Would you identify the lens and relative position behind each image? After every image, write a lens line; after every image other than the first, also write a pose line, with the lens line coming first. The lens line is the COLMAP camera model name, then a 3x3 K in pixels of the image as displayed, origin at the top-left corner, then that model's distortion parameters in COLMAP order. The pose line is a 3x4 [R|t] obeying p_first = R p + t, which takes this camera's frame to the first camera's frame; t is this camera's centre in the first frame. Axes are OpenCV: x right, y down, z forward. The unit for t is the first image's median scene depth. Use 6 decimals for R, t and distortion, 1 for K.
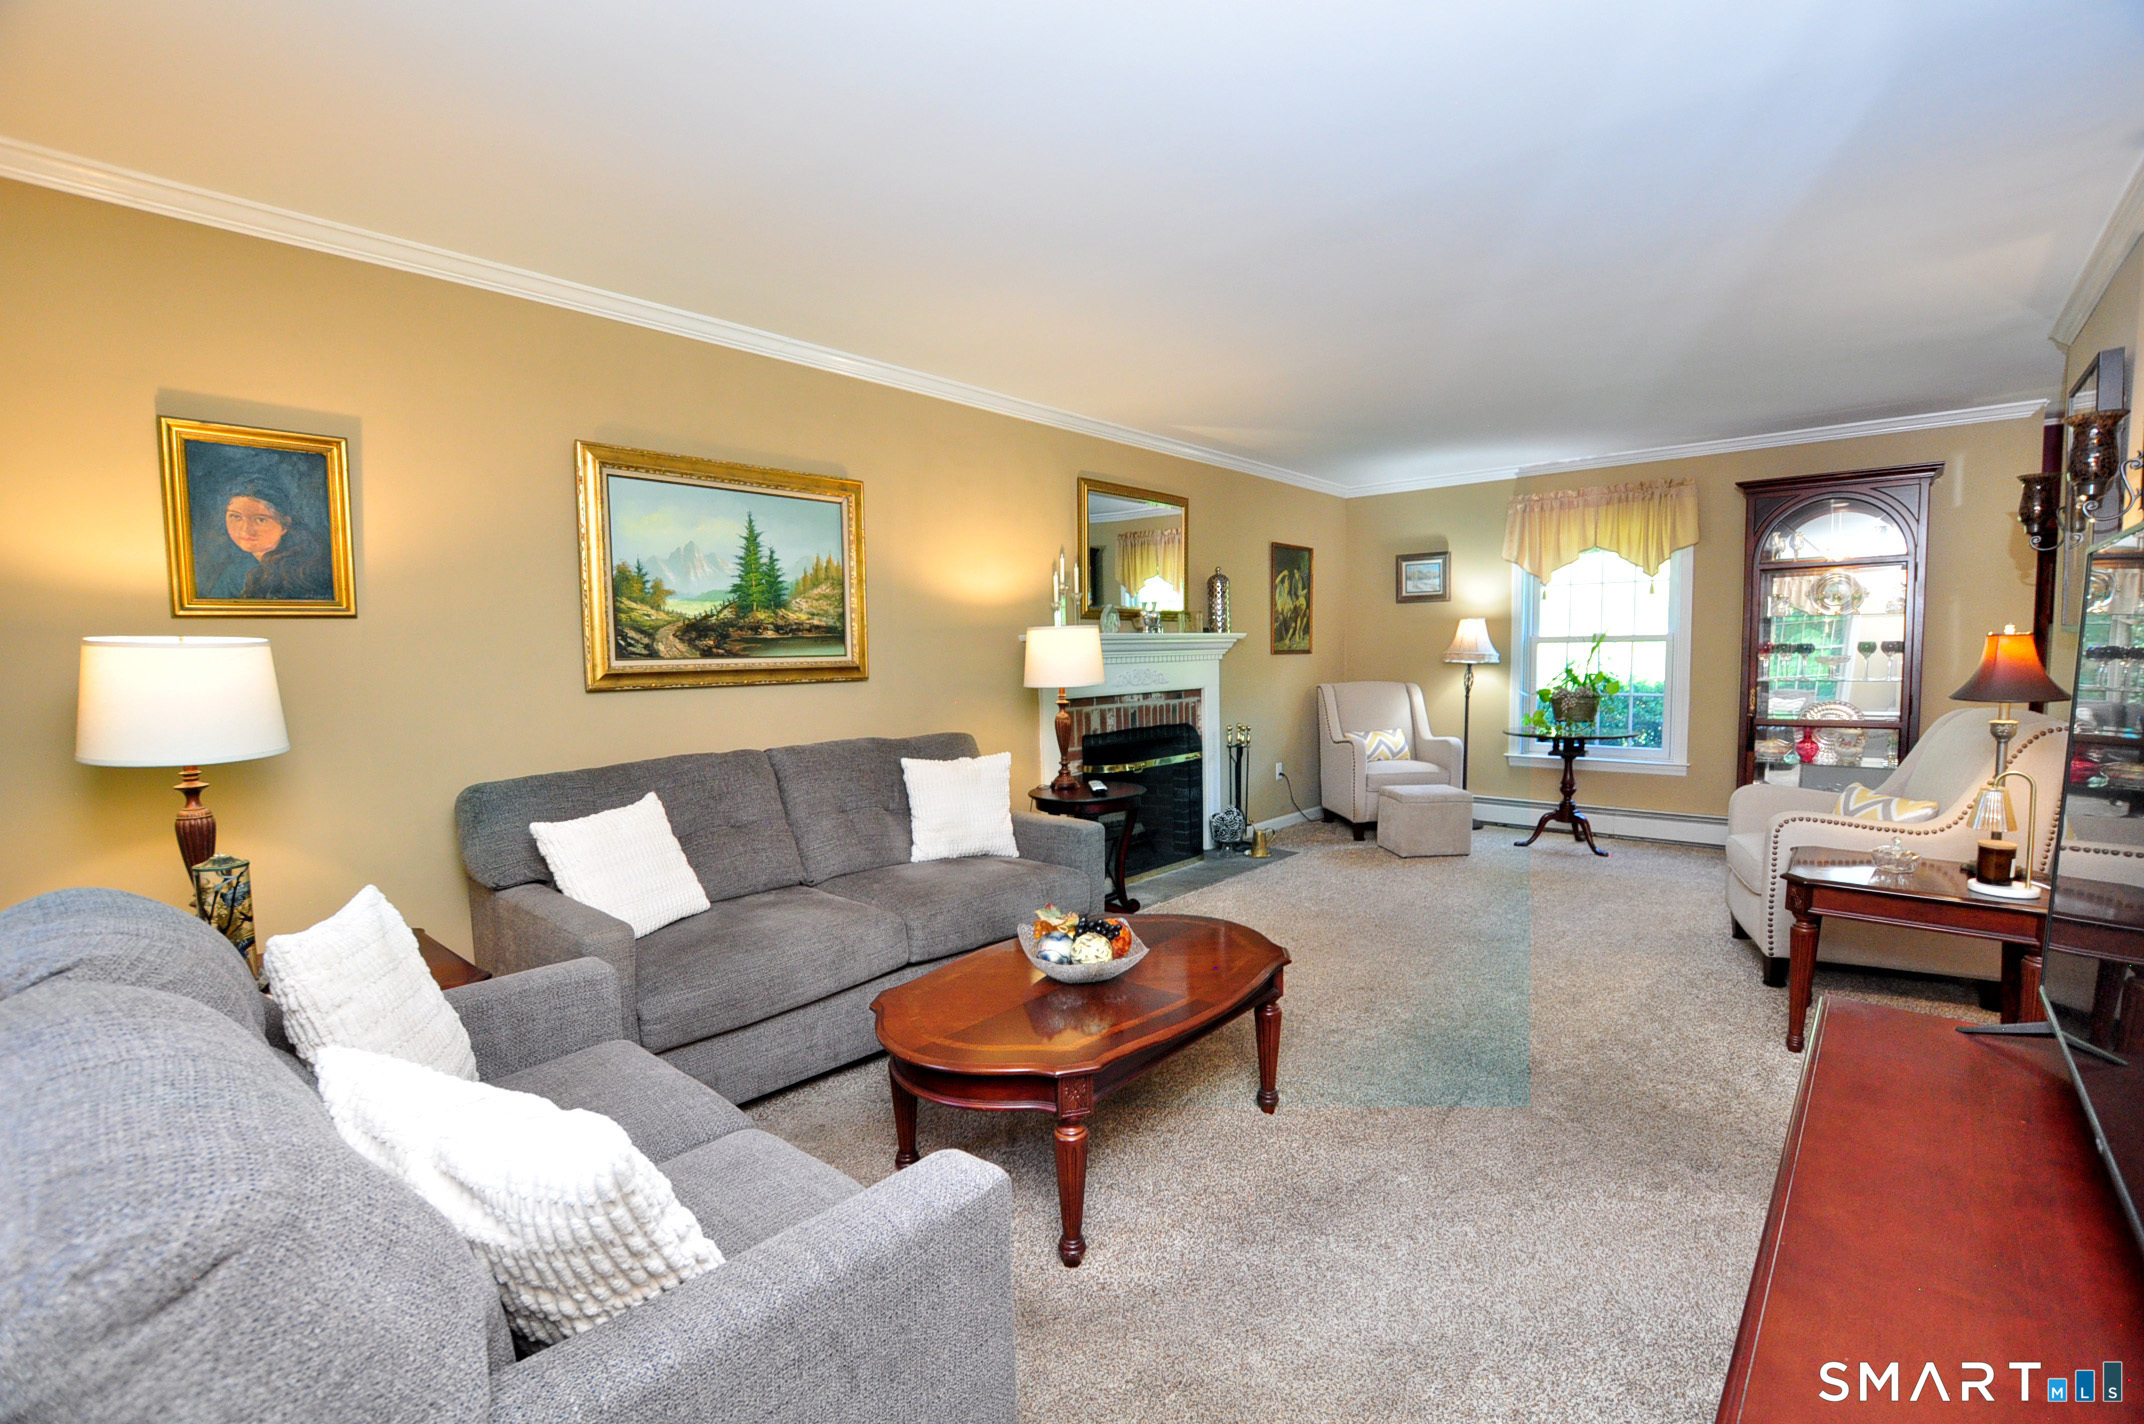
lens RADIAL K [[946.1, 0, 1070.9], [0, 946.1, 725.8], [0, 0, 1]] dist [-0.022230, -0.000265]
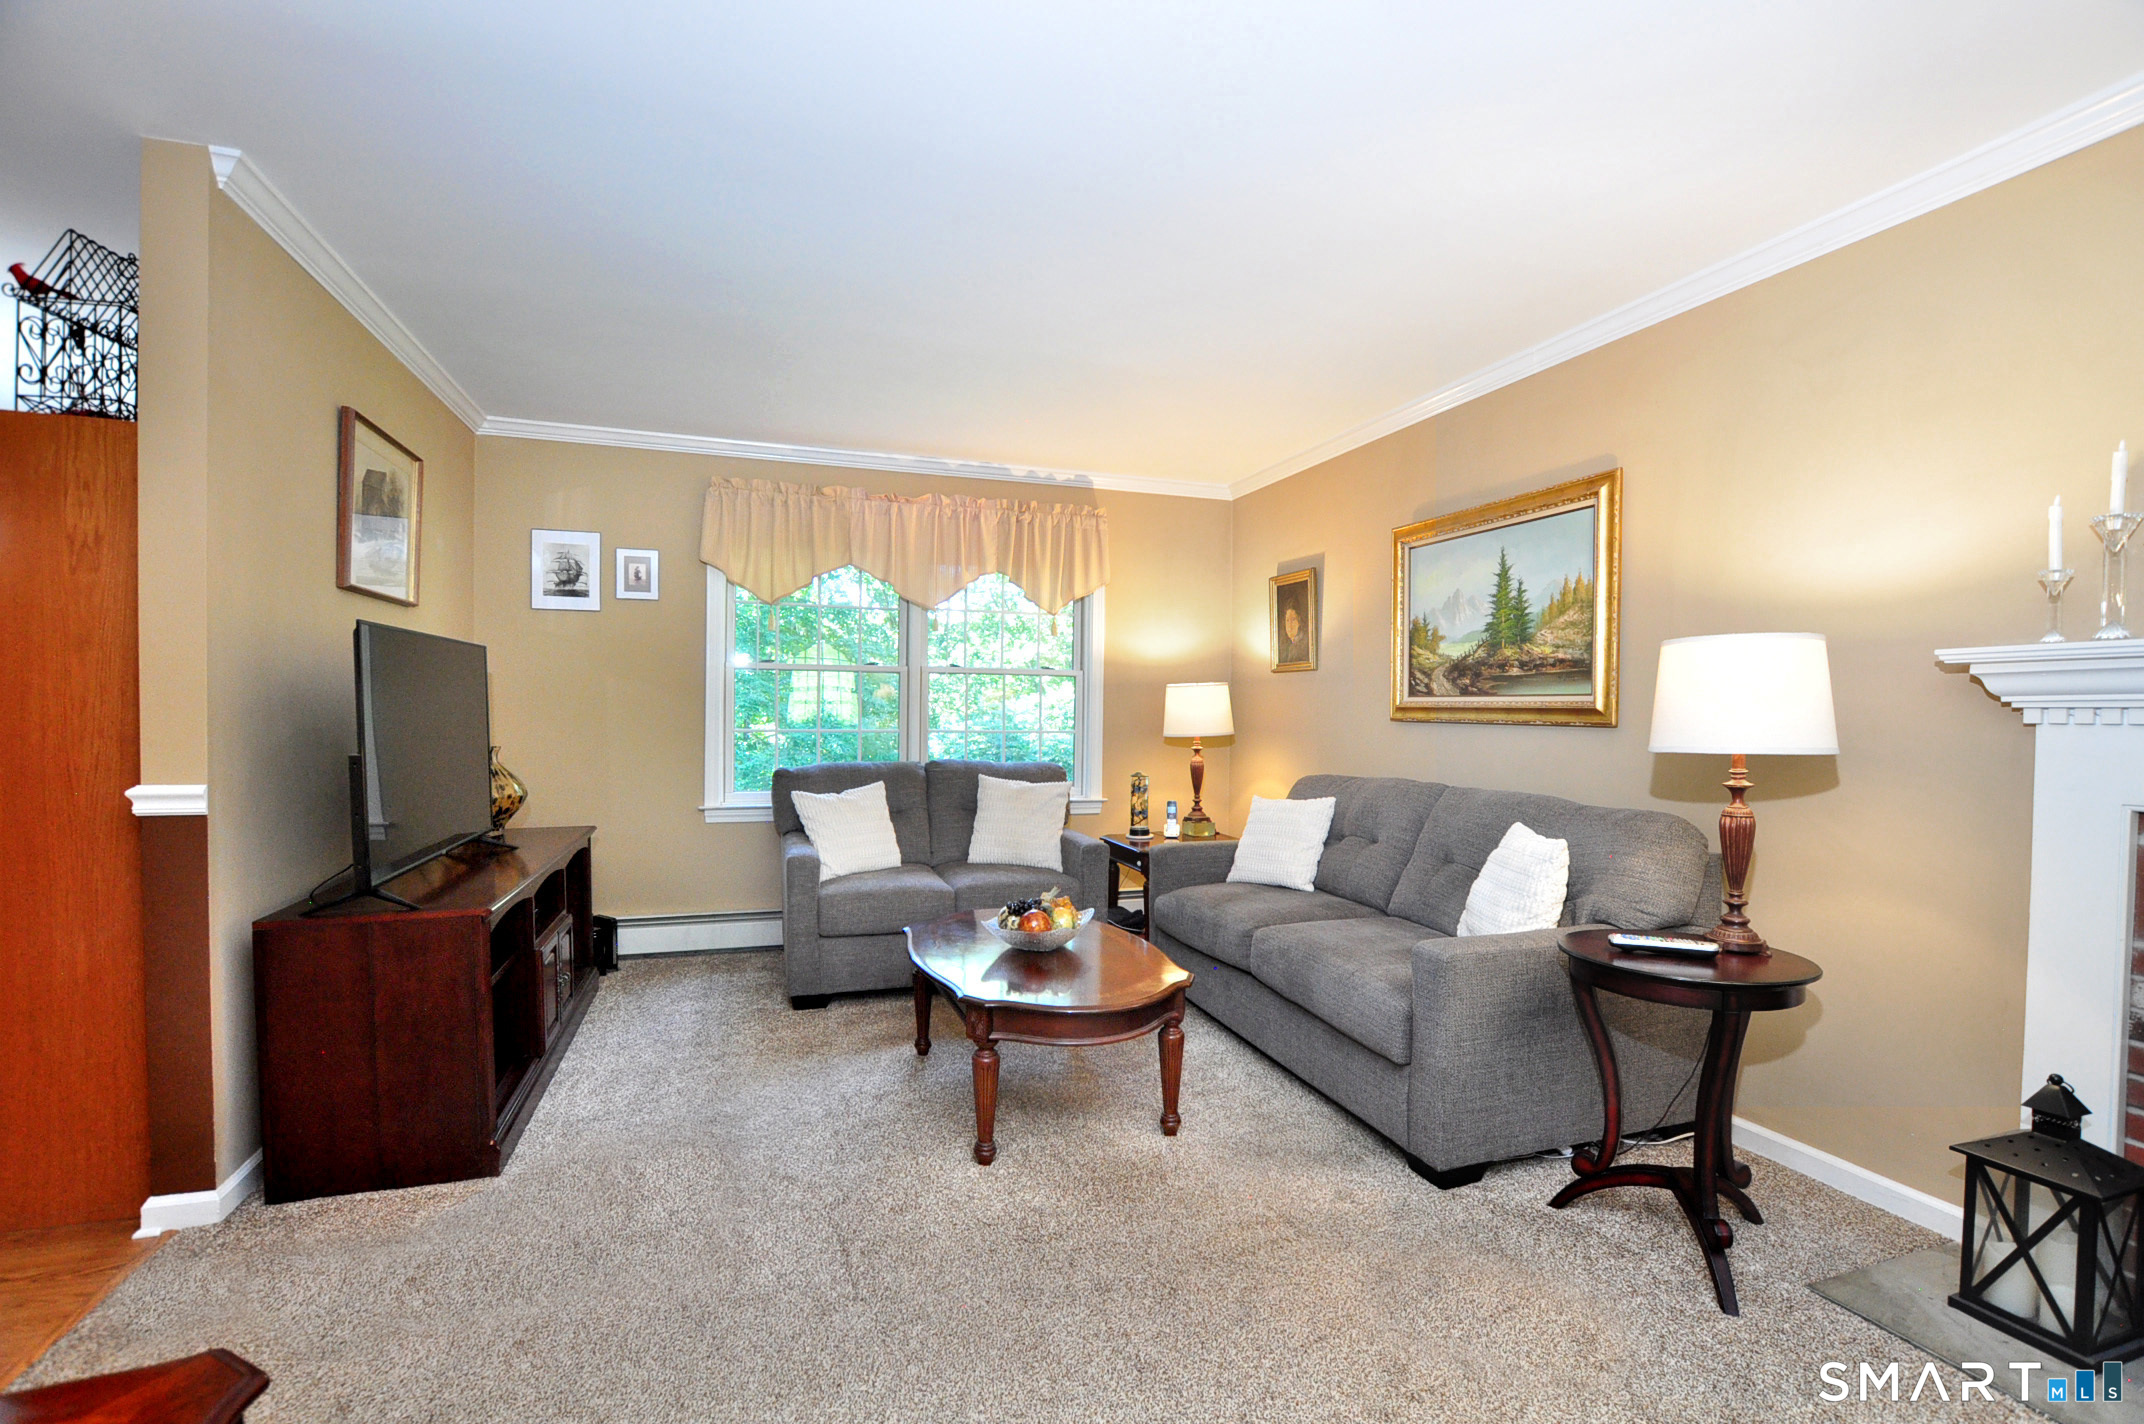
lens RADIAL K [[946.1, 0, 1068.2], [0, 946.1, 707.6], [0, 0, 1]] dist [-0.022230, -0.000265]
pose [[-0.521505, 0.033863, -0.852576, 0.703559], [-0.044556, 0.996768, 0.066844, -0.102496], [0.852084, 0.072847, -0.518310, 1.094074]]
